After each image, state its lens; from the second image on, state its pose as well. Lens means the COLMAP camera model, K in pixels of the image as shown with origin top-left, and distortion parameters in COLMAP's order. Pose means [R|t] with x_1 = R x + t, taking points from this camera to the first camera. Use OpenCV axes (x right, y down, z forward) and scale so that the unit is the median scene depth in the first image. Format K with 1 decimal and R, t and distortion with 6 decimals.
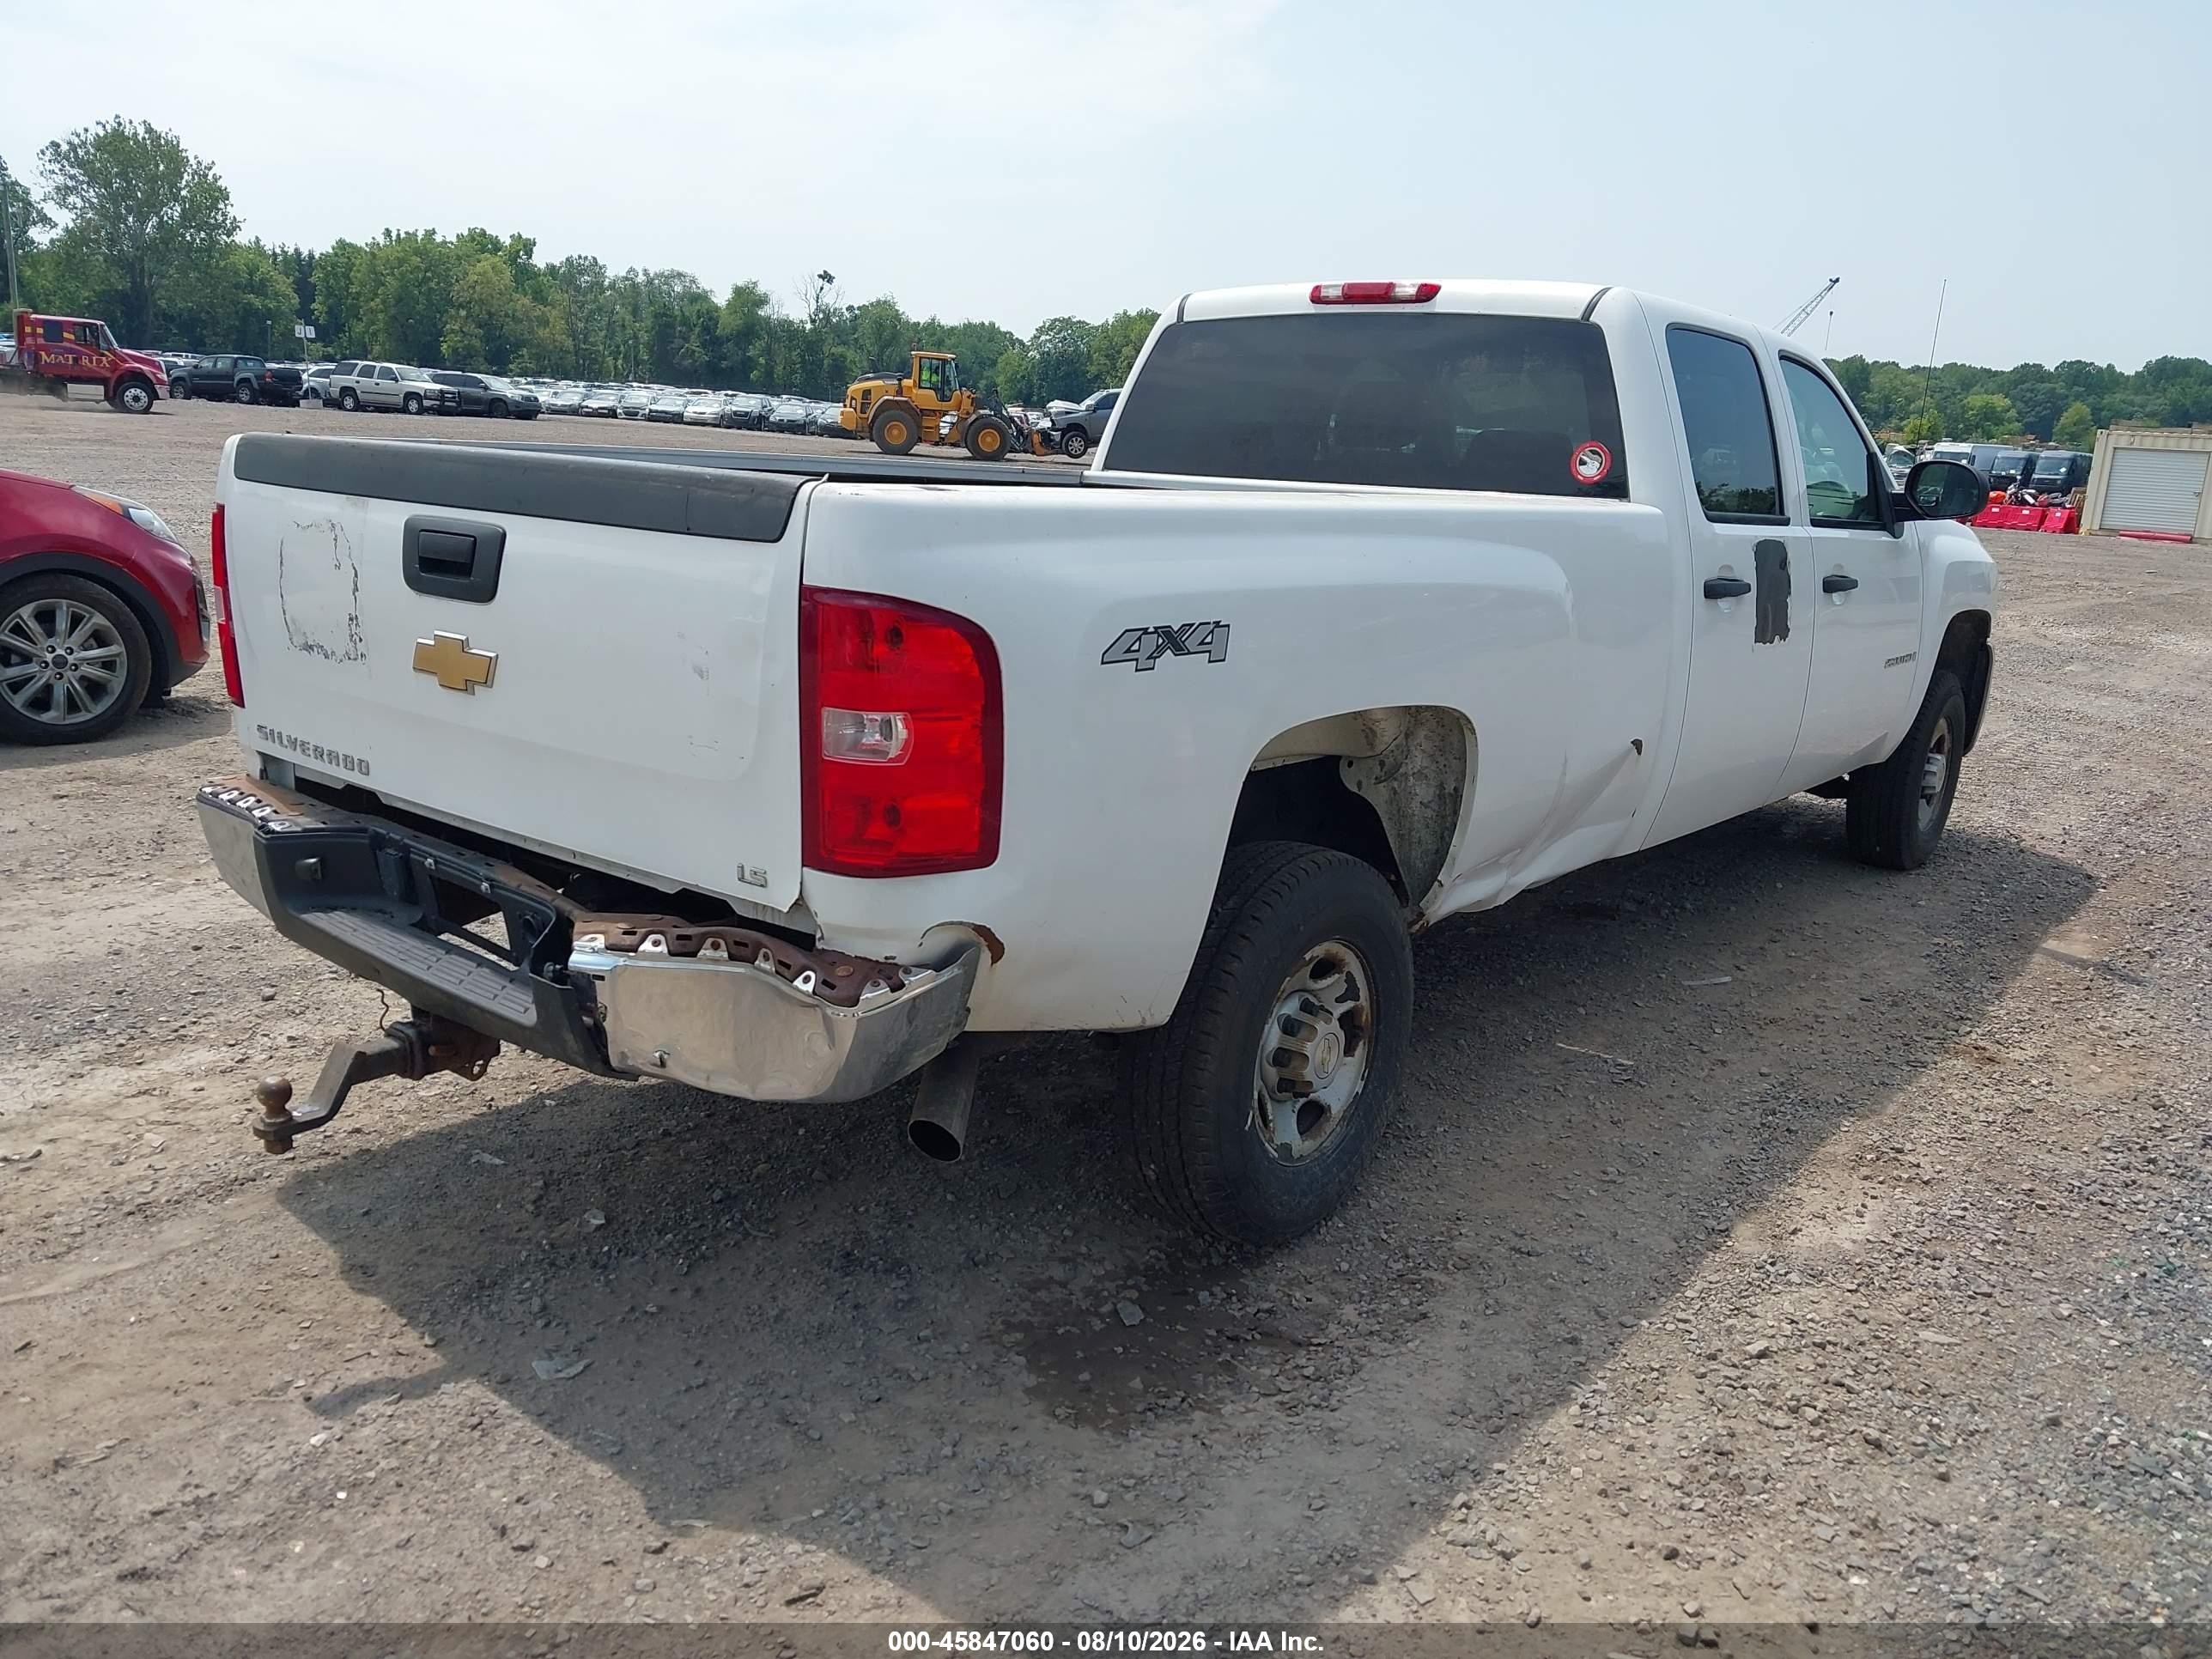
lens RADIAL K [[1702.2, 0, 1074.6], [0, 1702.2, 822.5], [0, 0, 1]] dist [0.080473, -0.129564]
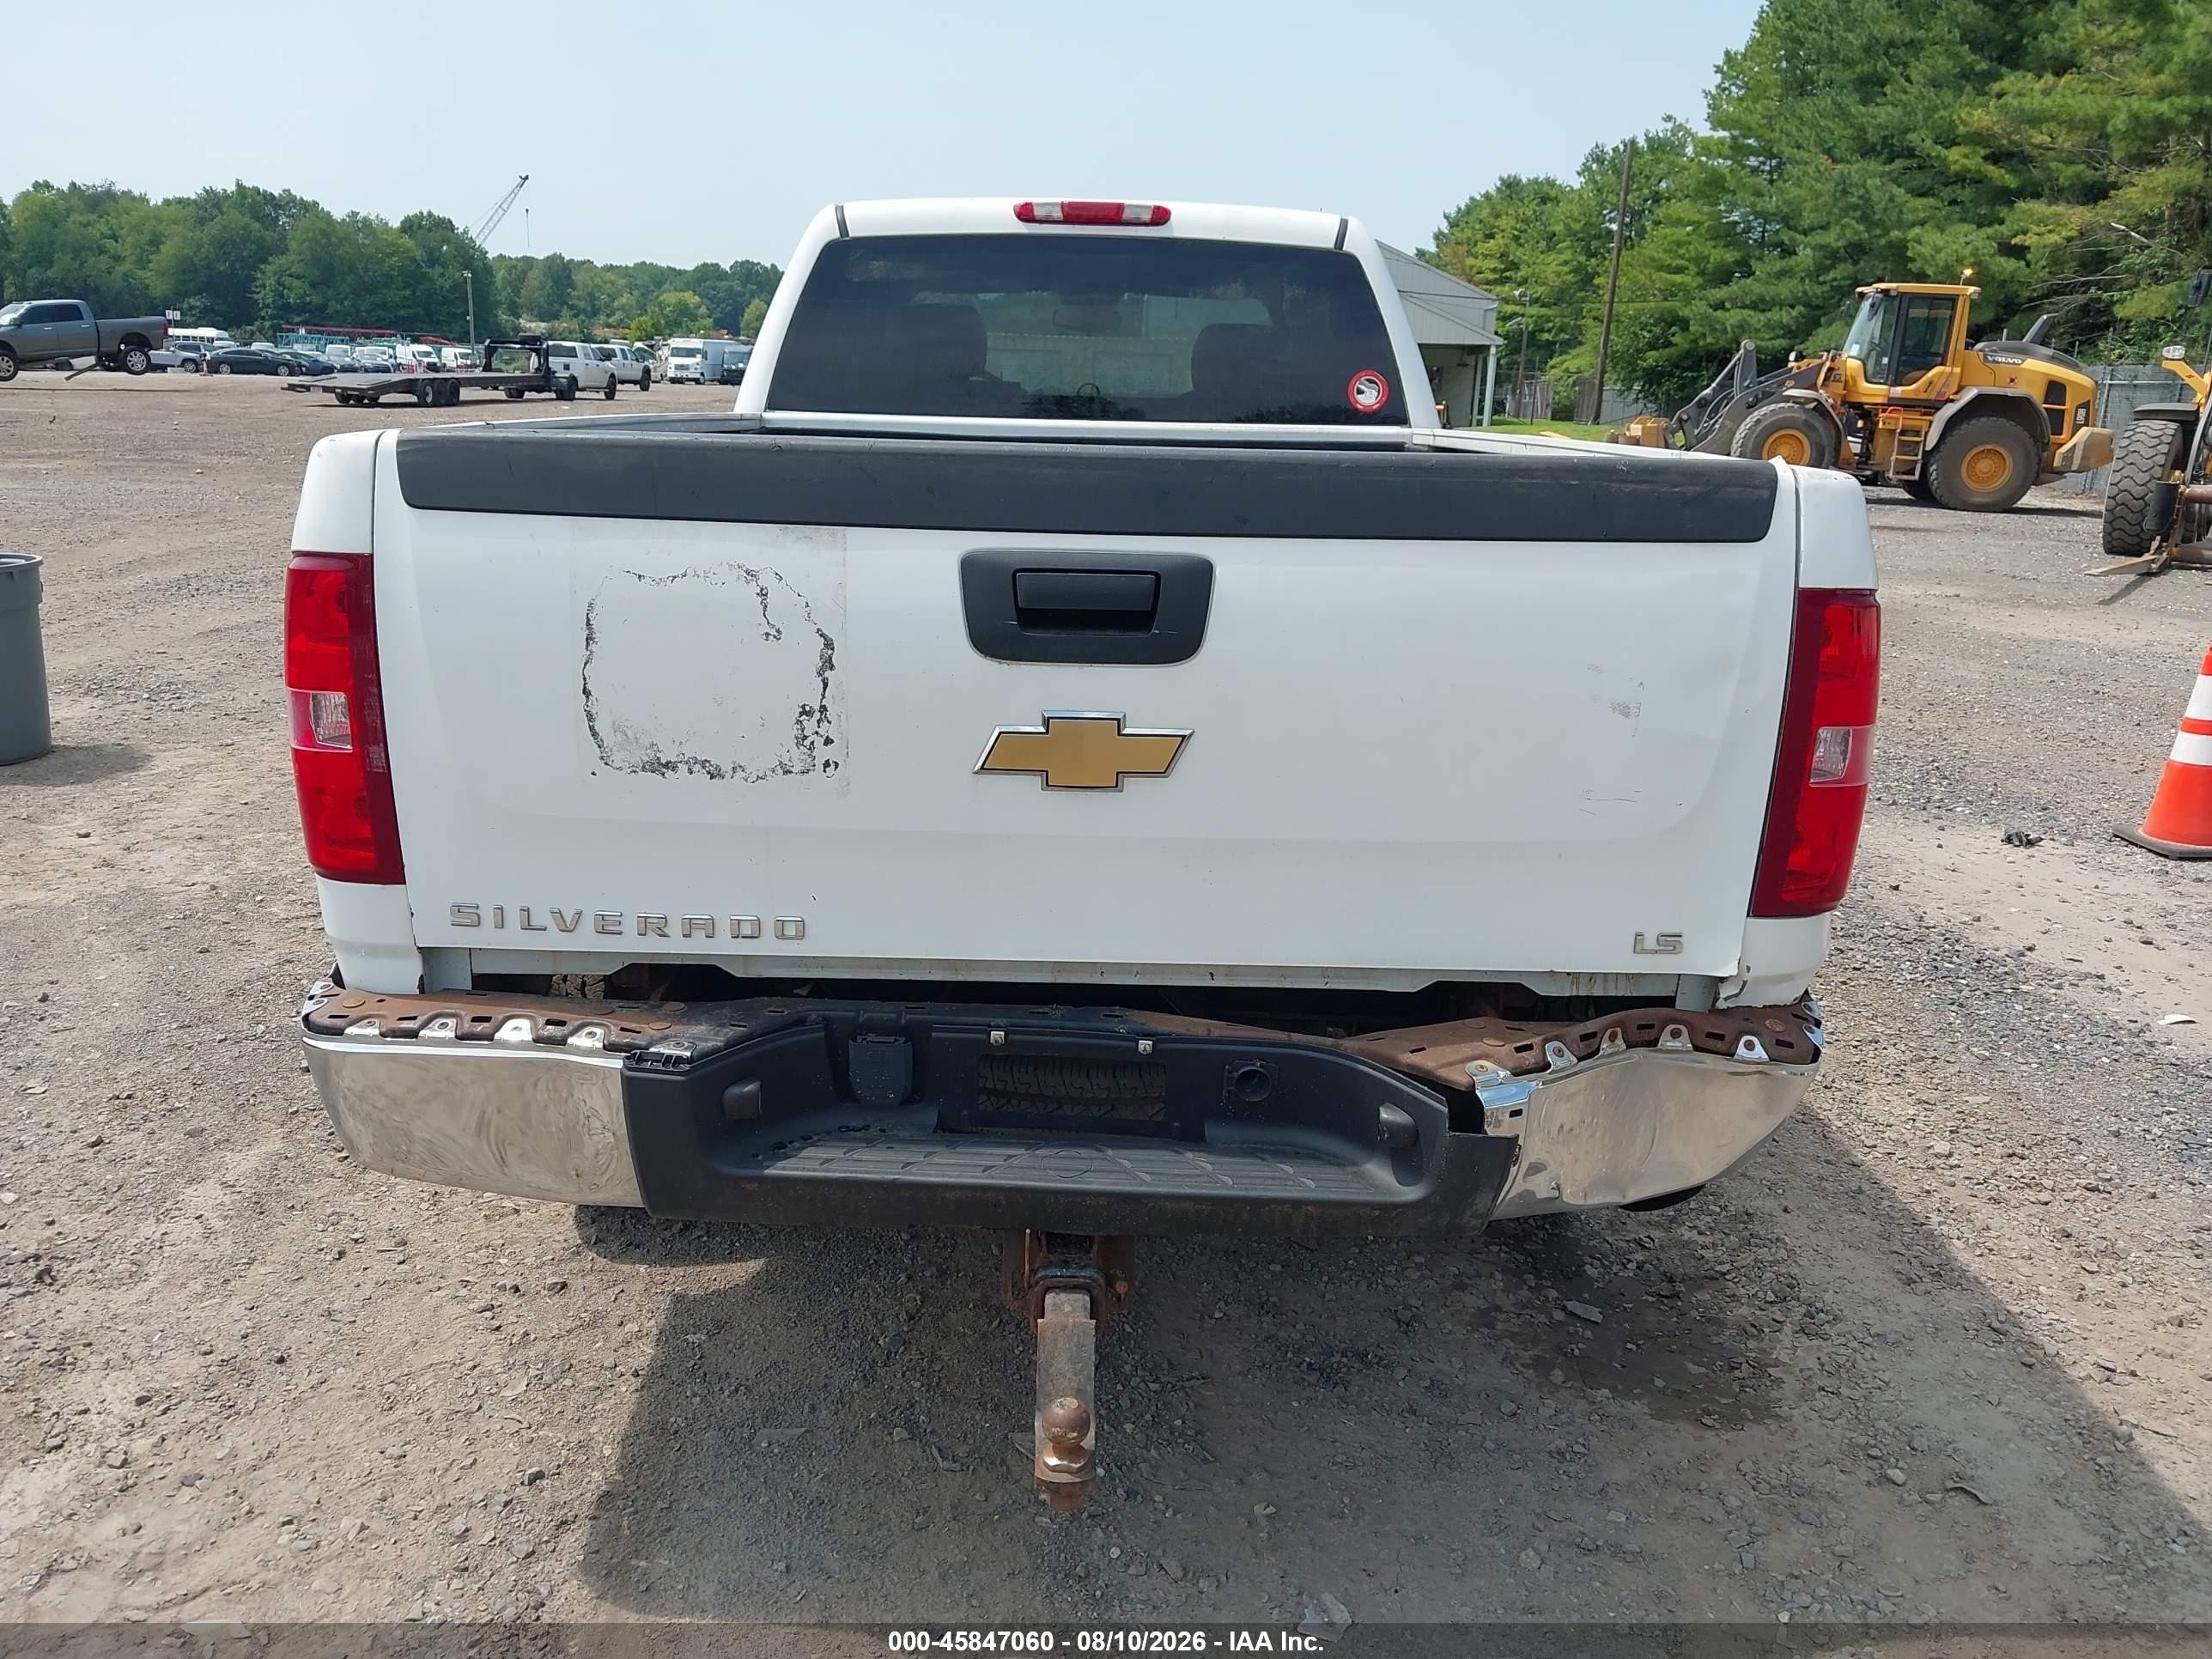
lens RADIAL K [[1730.3, 0, 1092.2], [0, 1730.3, 821.4], [0, 0, 1]] dist [0.028919, -0.043354]
pose [[0.774335, -0.181858, 0.606080, -0.736043], [0.150476, 0.983256, 0.102783, -0.126633], [-0.614623, 0.011612, 0.788735, 0.408061]]
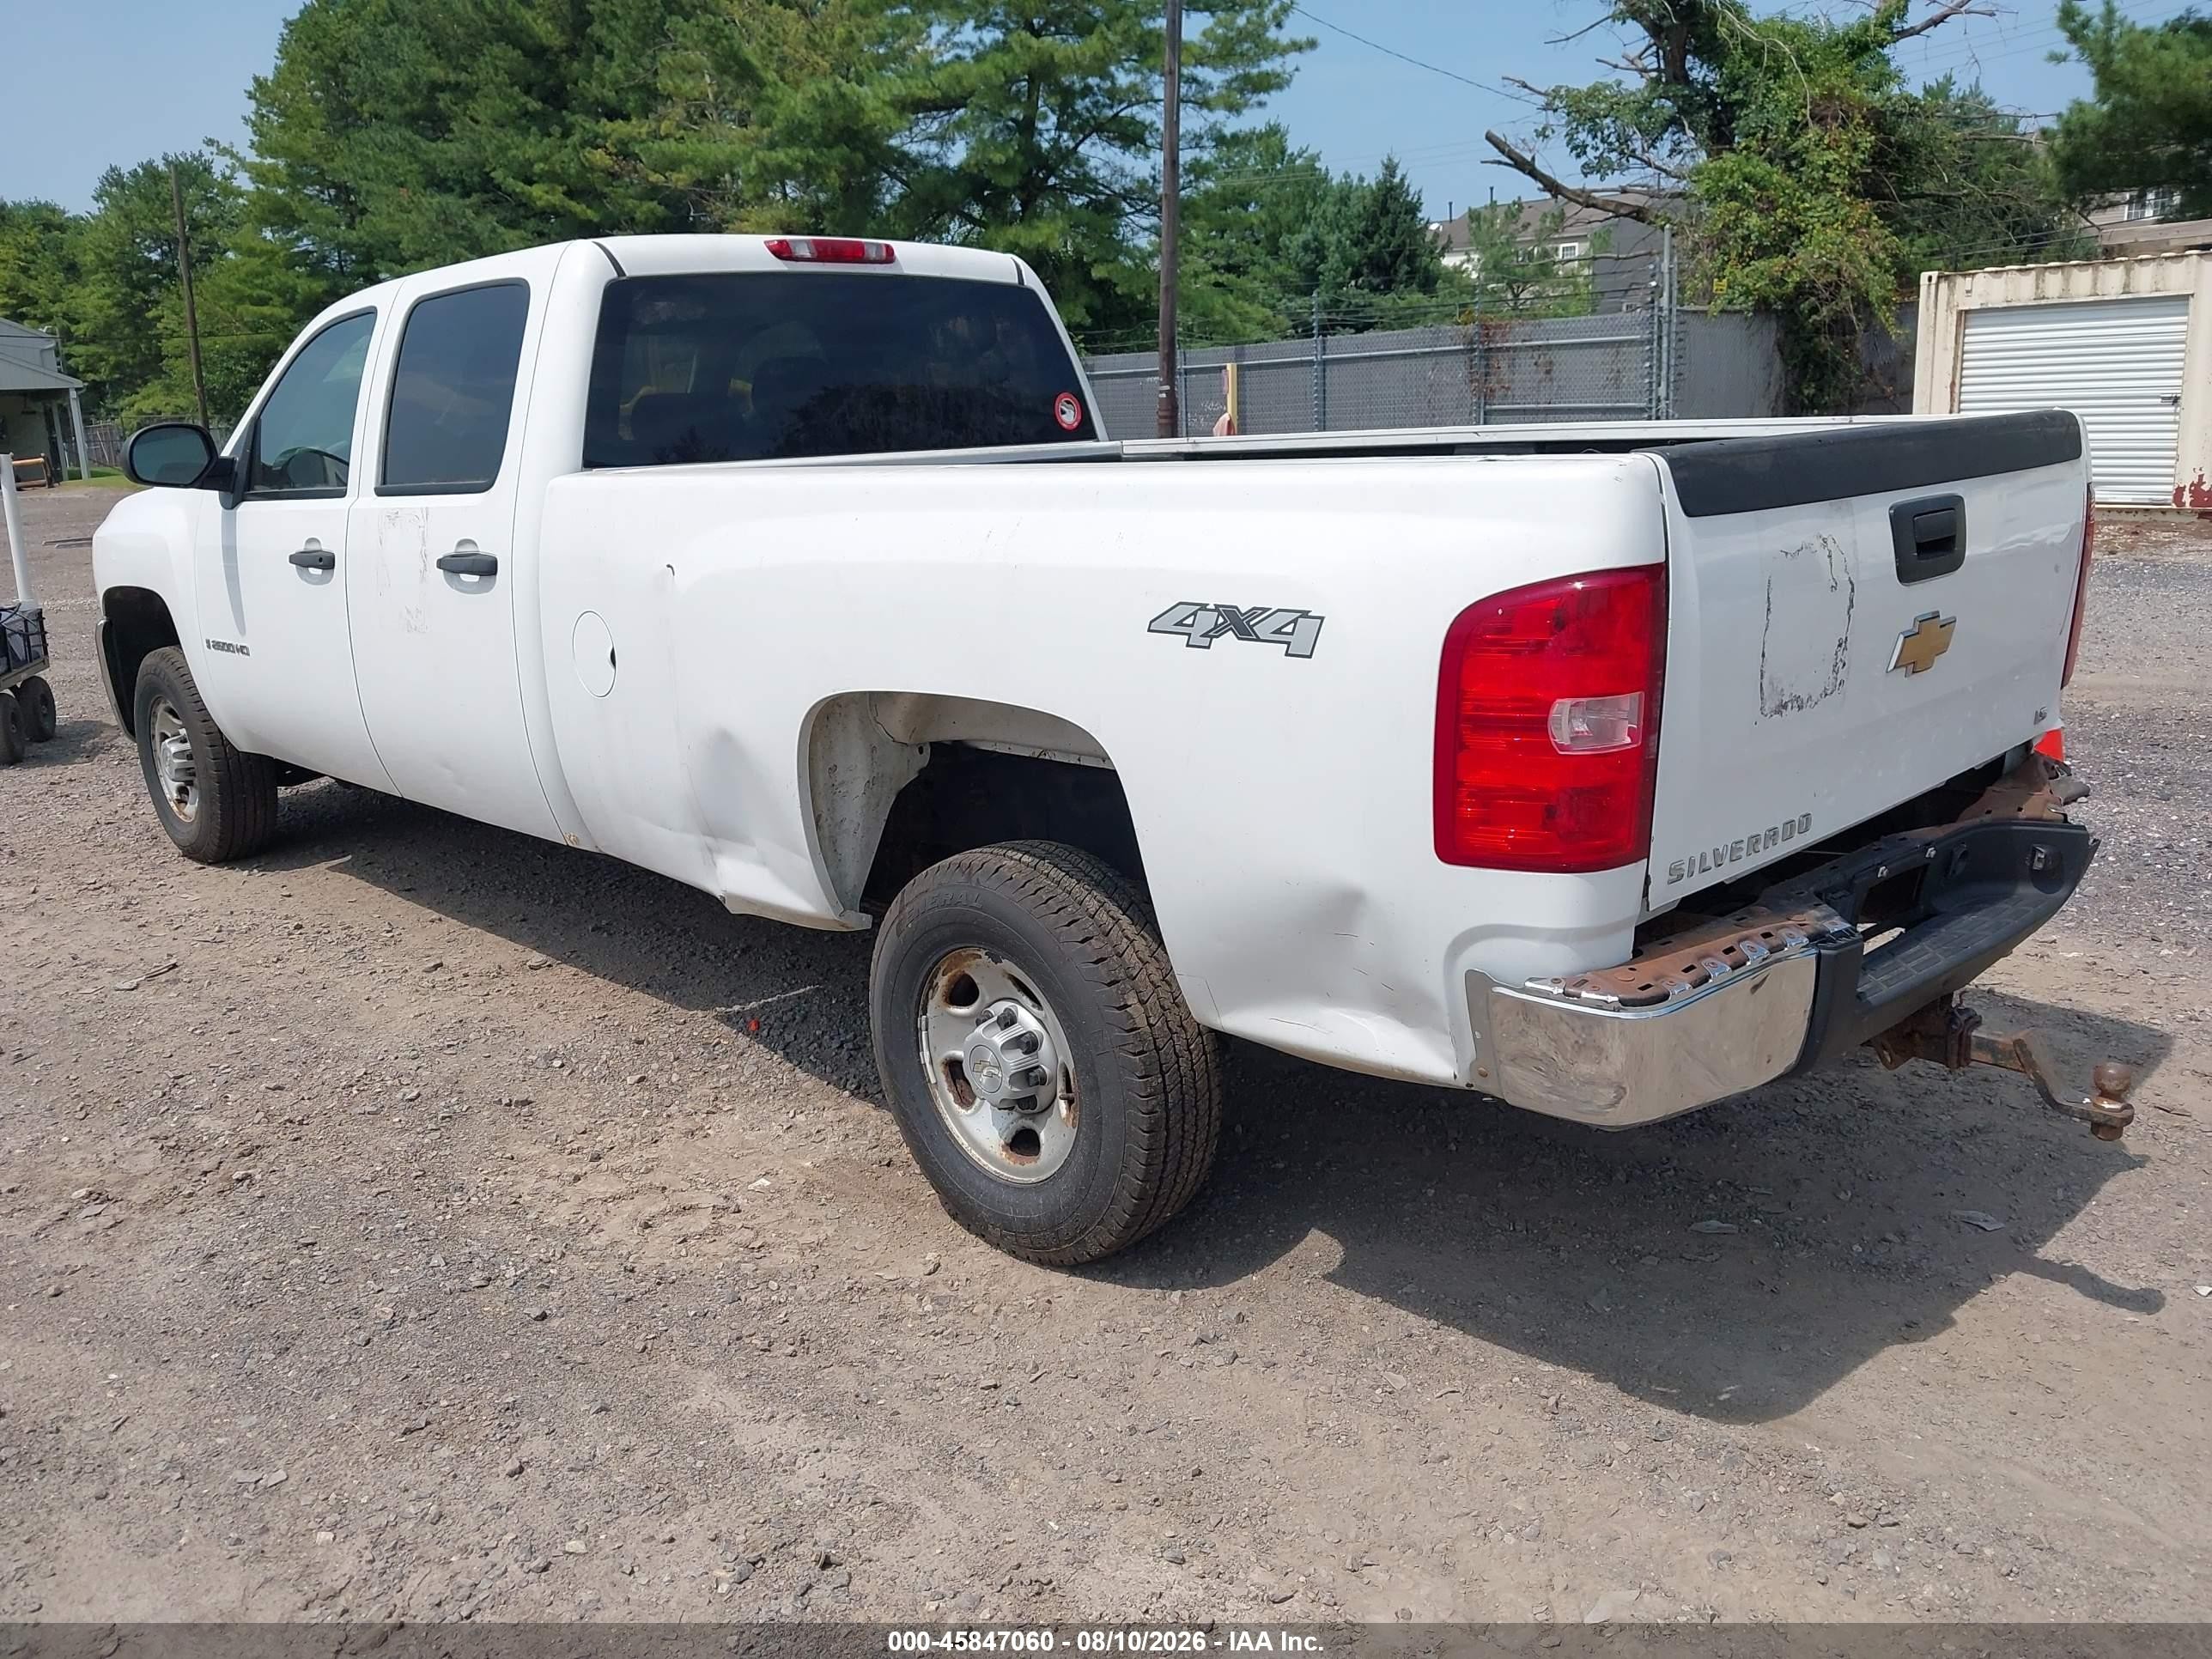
lens RADIAL K [[1730.3, 0, 1092.2], [0, 1730.3, 821.4], [0, 0, 1]] dist [0.028919, -0.043354]
pose [[0.117531, -0.284382, 0.951479, -1.291728], [0.262586, 0.932918, 0.246399, -0.341137], [-0.957724, 0.220886, 0.184322, 1.206437]]
